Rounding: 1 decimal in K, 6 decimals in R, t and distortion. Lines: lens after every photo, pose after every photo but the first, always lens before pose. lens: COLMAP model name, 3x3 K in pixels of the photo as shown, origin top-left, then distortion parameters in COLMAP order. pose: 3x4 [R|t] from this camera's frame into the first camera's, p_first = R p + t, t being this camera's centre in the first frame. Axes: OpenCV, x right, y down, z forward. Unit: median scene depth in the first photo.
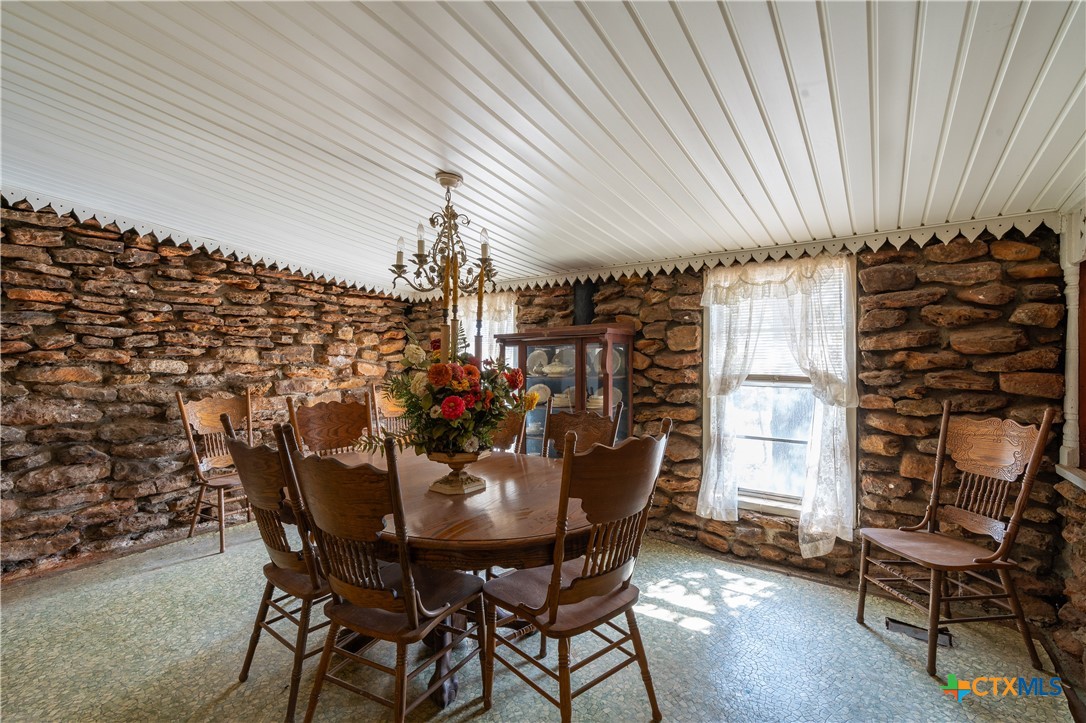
lens RADIAL K [[497.6, 0, 545.0], [0, 497.6, 364.3], [0, 0, 1]] dist [-0.000917, -0.000045]
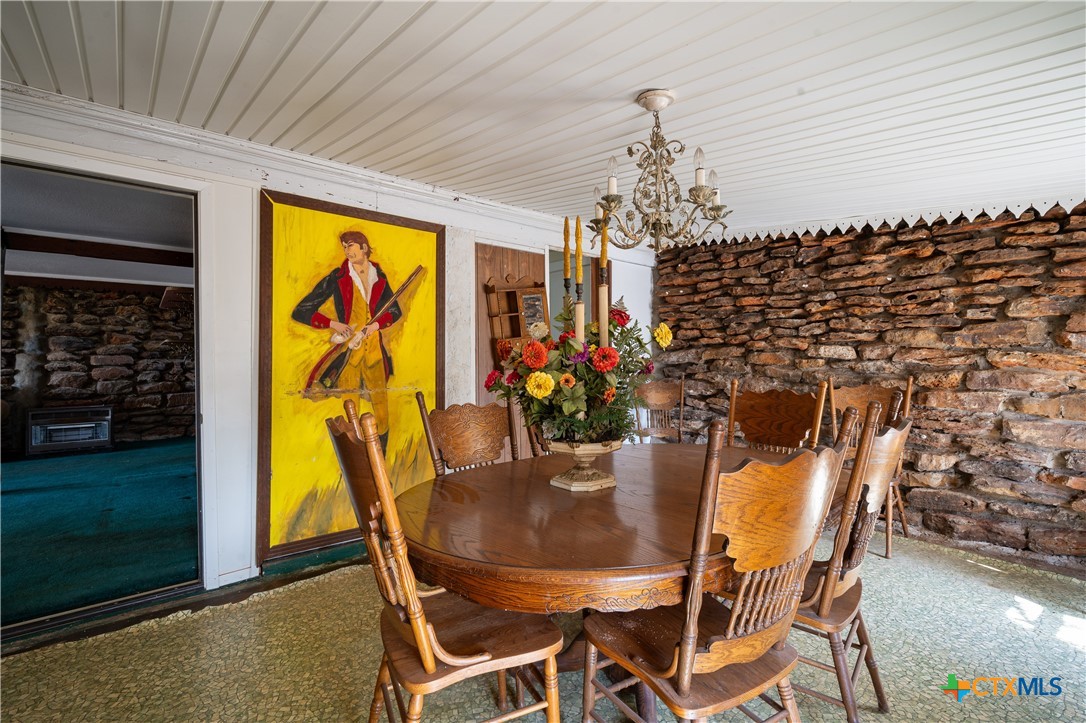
lens RADIAL K [[497.6, 0, 545.2], [0, 497.6, 357.8], [0, 0, 1]] dist [-0.000917, -0.000045]
pose [[-0.257566, -0.000125, -0.966261, 0.377762], [-0.002064, 0.999998, 0.000421, 0.016262], [0.966259, 0.002103, -0.257565, 0.646662]]
